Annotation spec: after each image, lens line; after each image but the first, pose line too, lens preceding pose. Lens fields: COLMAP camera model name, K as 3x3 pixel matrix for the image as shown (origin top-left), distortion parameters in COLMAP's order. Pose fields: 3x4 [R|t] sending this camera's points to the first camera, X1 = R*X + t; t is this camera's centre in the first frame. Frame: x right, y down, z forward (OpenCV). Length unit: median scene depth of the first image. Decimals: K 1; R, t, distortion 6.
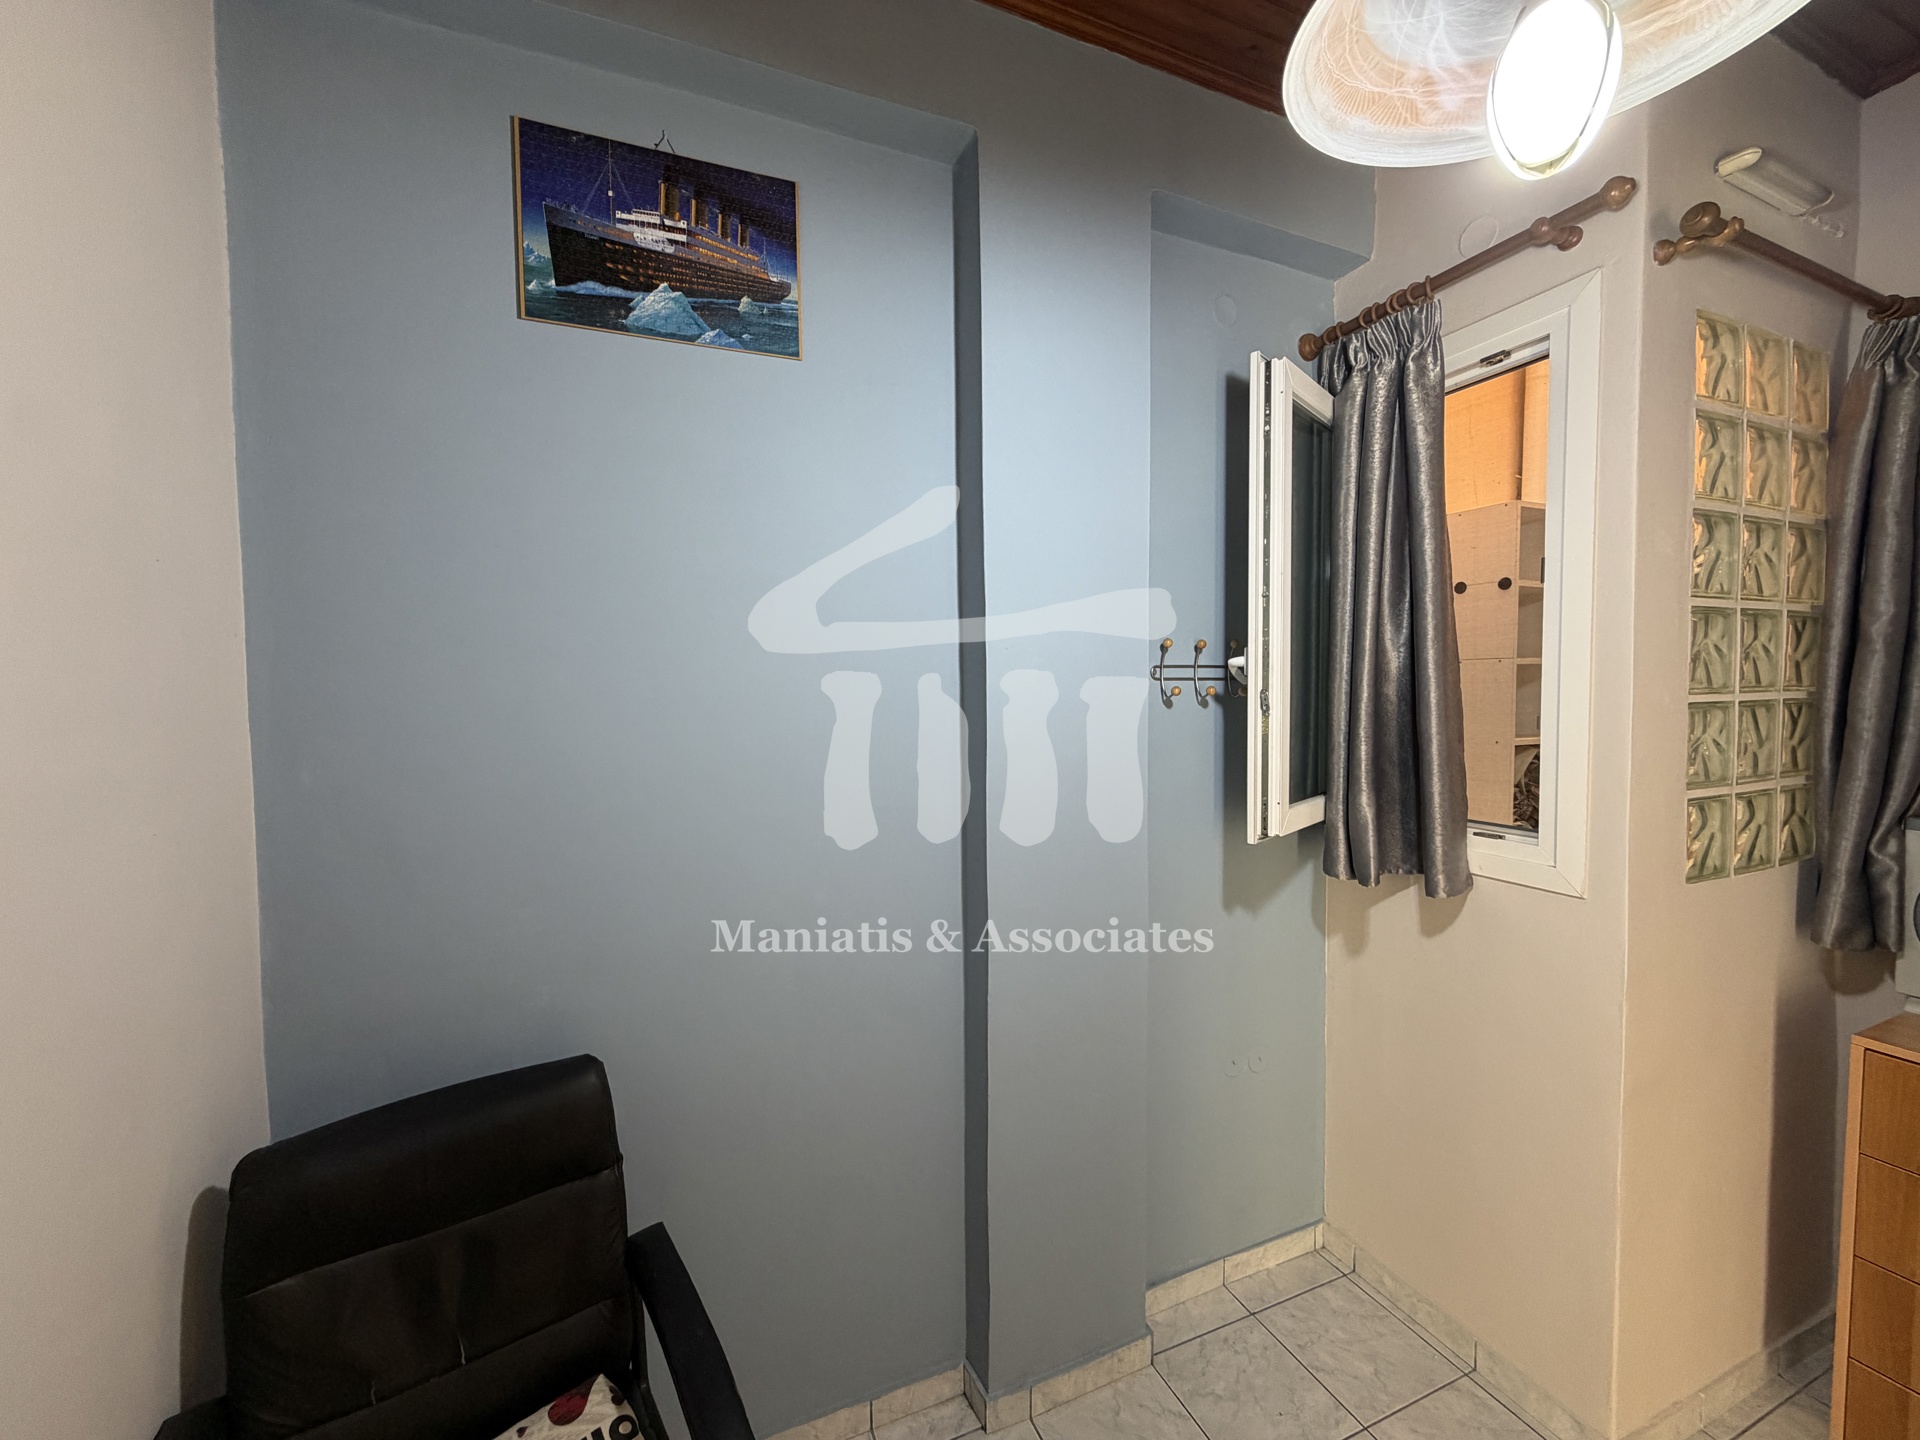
lens RADIAL K [[764.8, 0, 952.4], [0, 764.8, 718.9], [0, 0, 1]] dist [-0.000139, -0.000102]
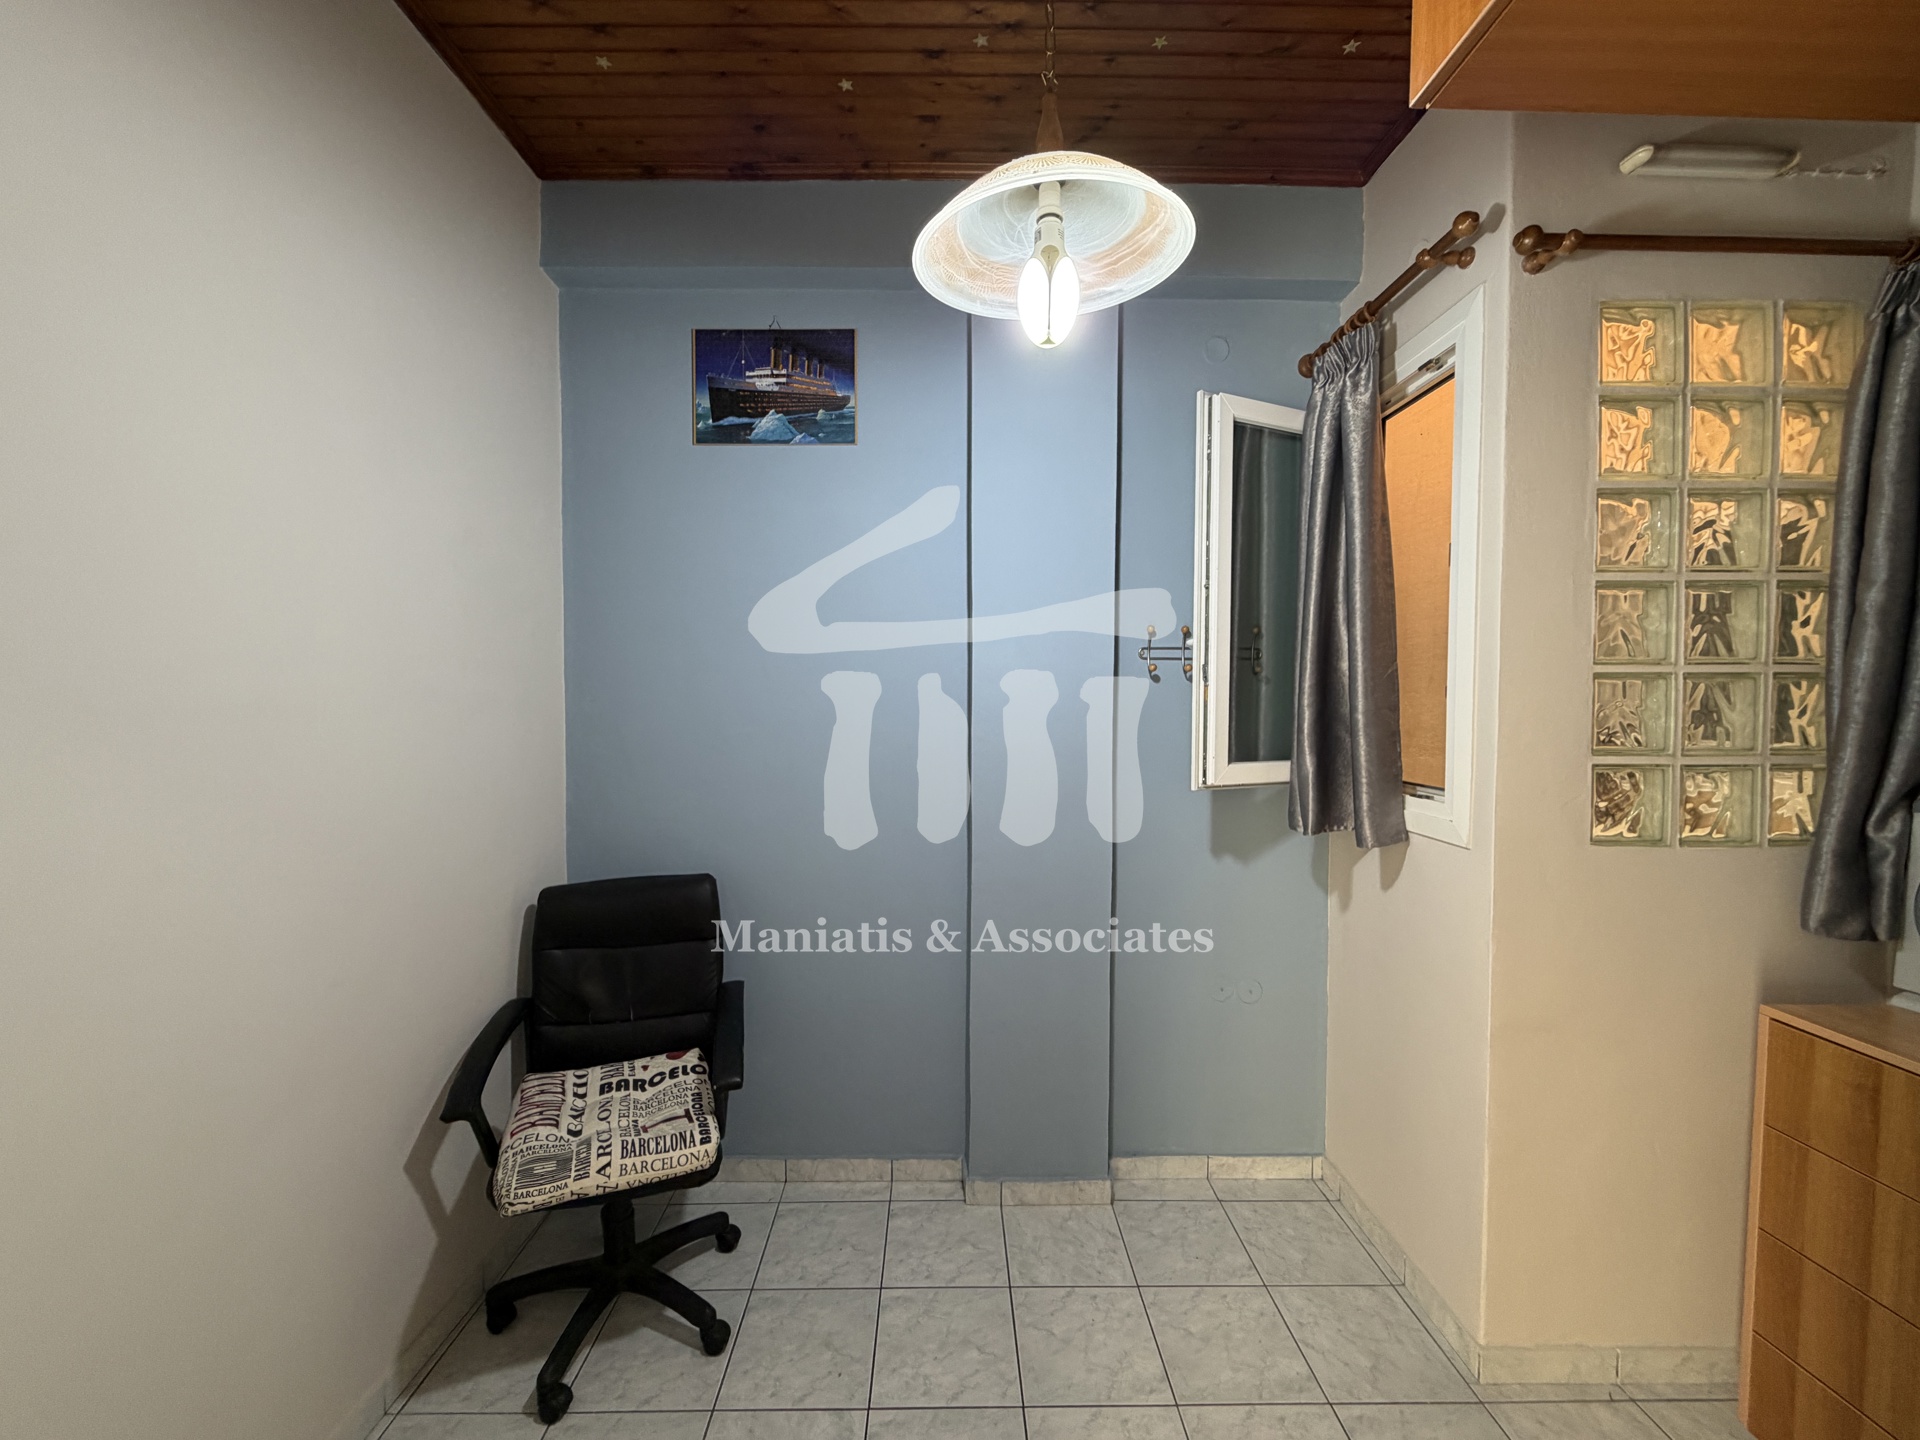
lens RADIAL K [[764.8, 0, 953.2], [0, 764.8, 720.1], [0, 0, 1]] dist [-0.000139, -0.000102]
pose [[0.925479, 0.023852, -0.378047, 0.511614], [-0.027657, 0.999607, -0.004638, 0.069222], [0.377787, 0.014748, 0.925775, -0.289637]]
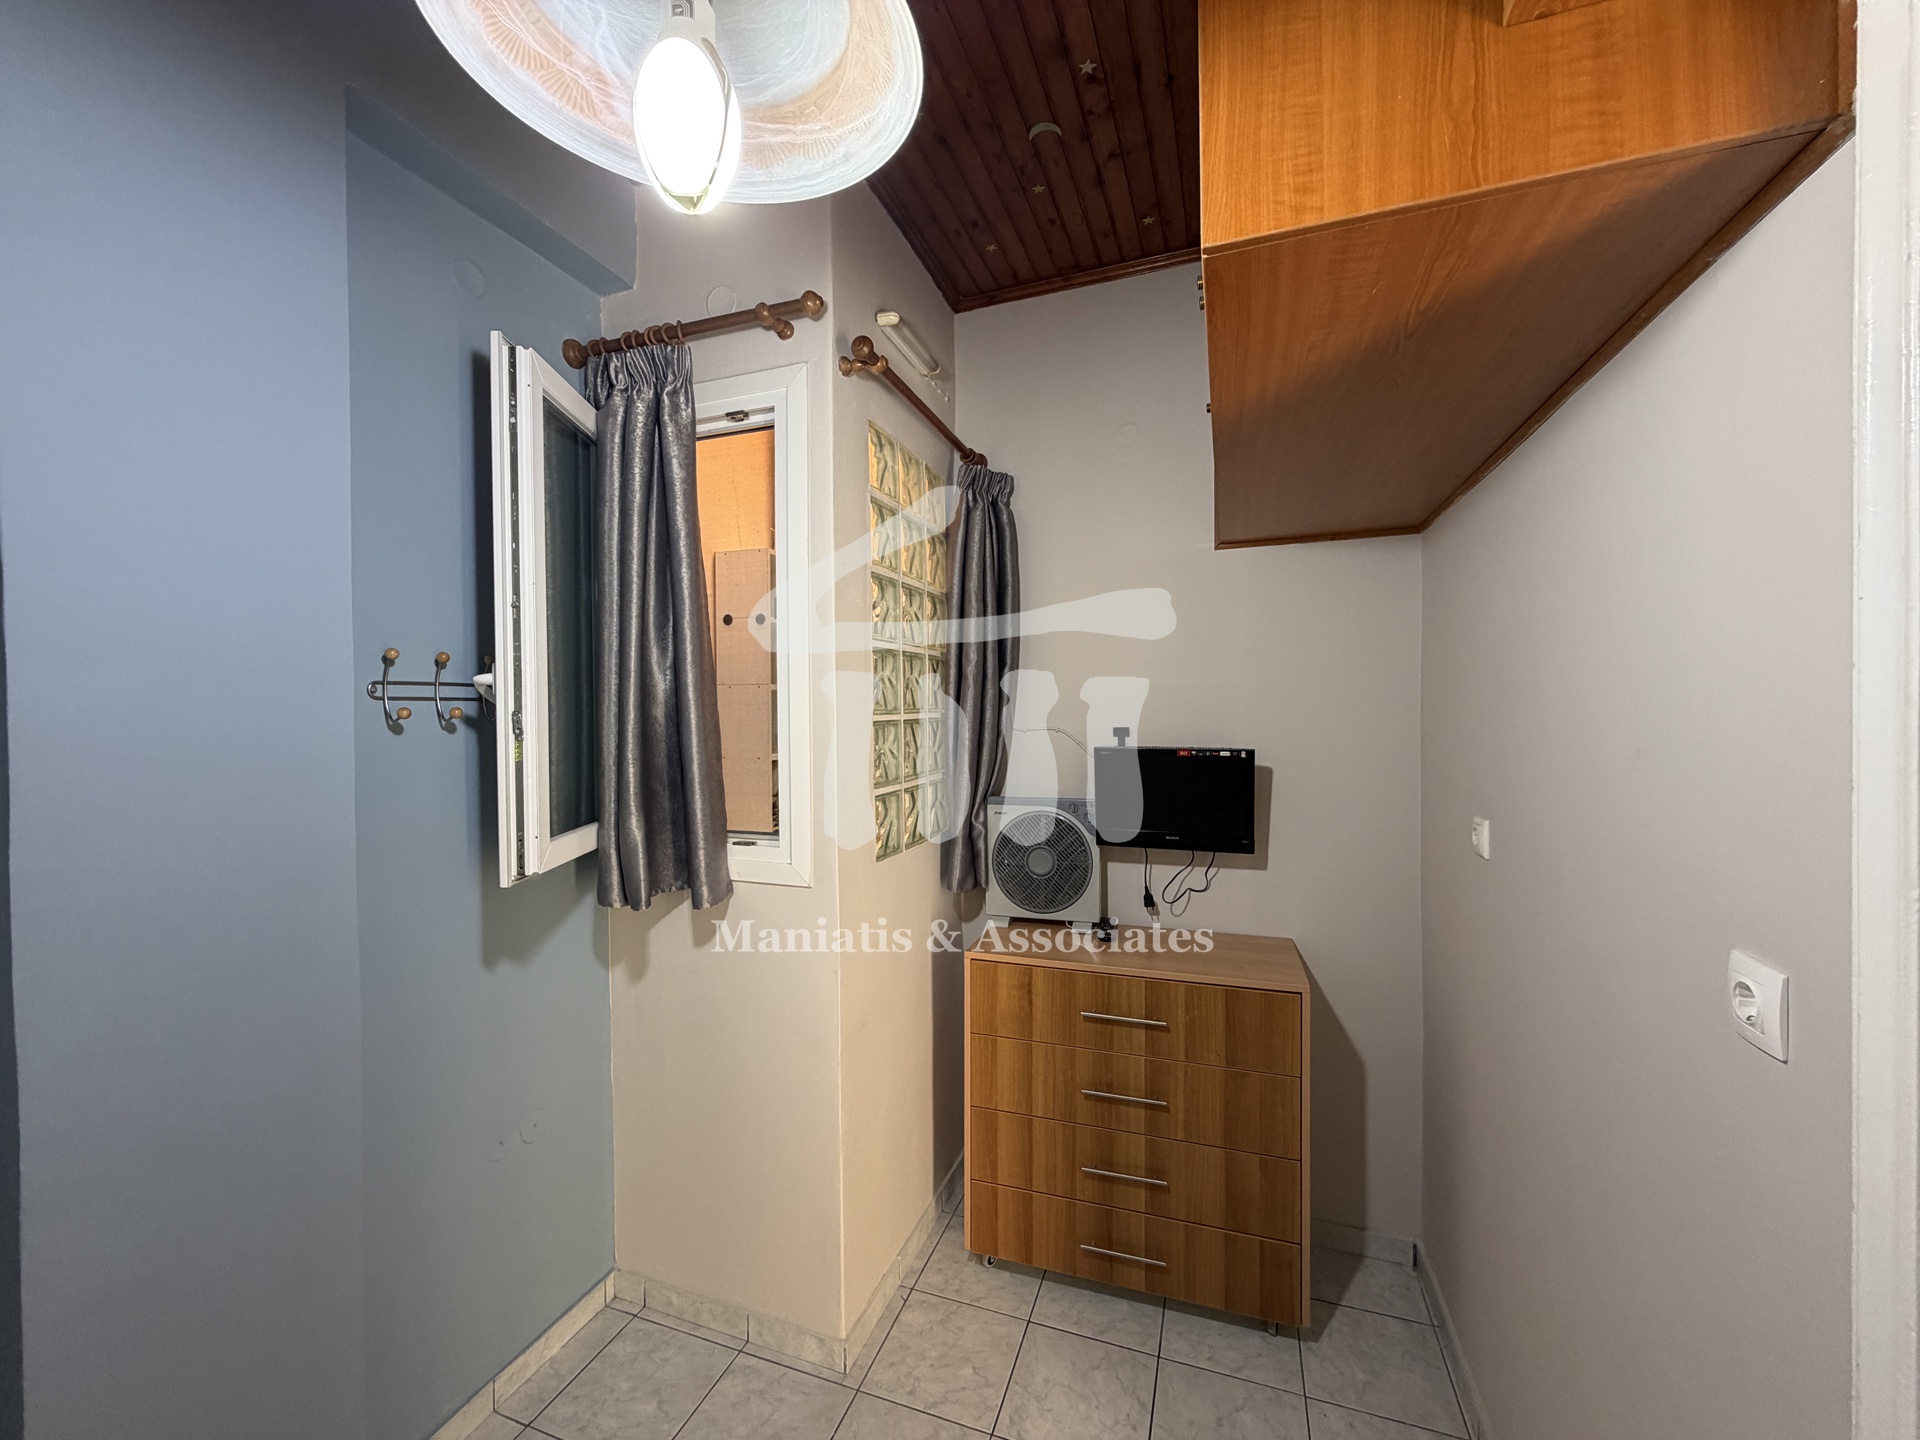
lens RADIAL K [[764.8, 0, 955.6], [0, 764.8, 719.2], [0, 0, 1]] dist [-0.000139, -0.000102]
pose [[0.678799, -0.007596, 0.734285, 0.103583], [0.031796, 0.999313, -0.019055, 0.004245], [-0.733635, 0.036282, 0.678574, 0.021842]]
